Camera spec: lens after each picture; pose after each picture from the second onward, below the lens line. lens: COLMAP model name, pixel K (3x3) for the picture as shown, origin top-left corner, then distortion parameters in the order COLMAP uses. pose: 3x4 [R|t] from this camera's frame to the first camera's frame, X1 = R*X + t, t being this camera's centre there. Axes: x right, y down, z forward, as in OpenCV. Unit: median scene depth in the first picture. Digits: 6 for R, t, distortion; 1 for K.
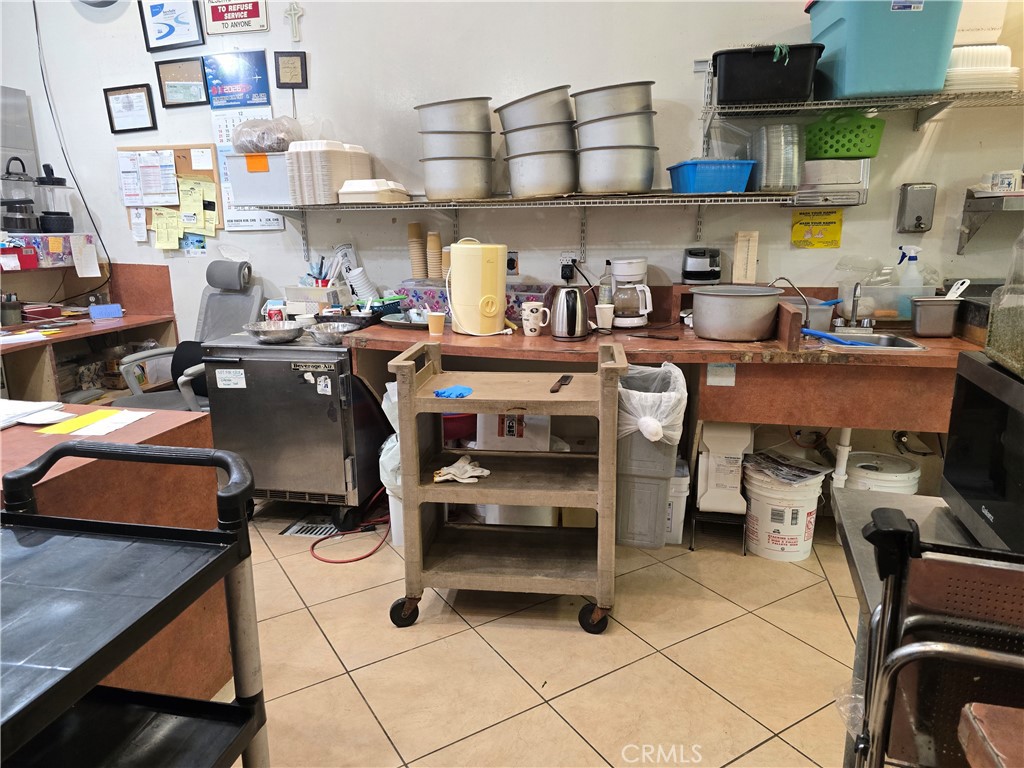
lens RADIAL K [[686.6, 0, 514.3], [0, 686.6, 386.7], [0, 0, 1]] dist [0.007079, -0.002636]
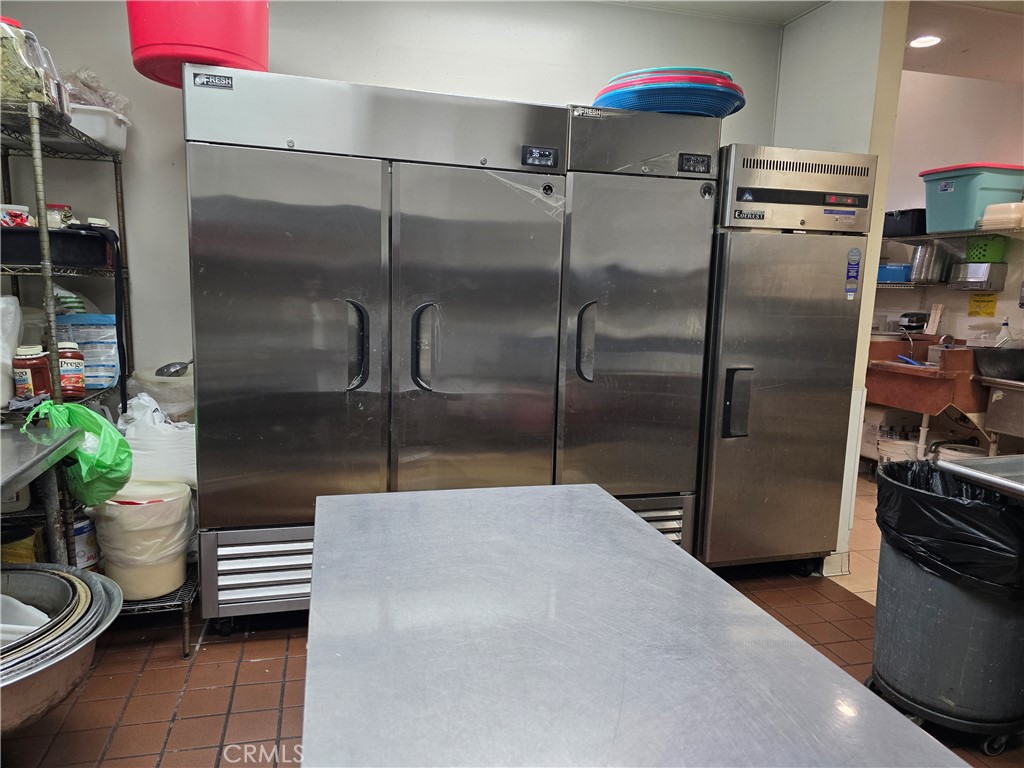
lens RADIAL K [[686.6, 0, 510.1], [0, 686.6, 385.7], [0, 0, 1]] dist [0.007079, -0.002636]
pose [[0.443738, 0.156054, -0.882464, 1.476799], [-0.239918, 0.969463, 0.050798, 0.141038], [0.863444, 0.189177, 0.467628, -0.691430]]
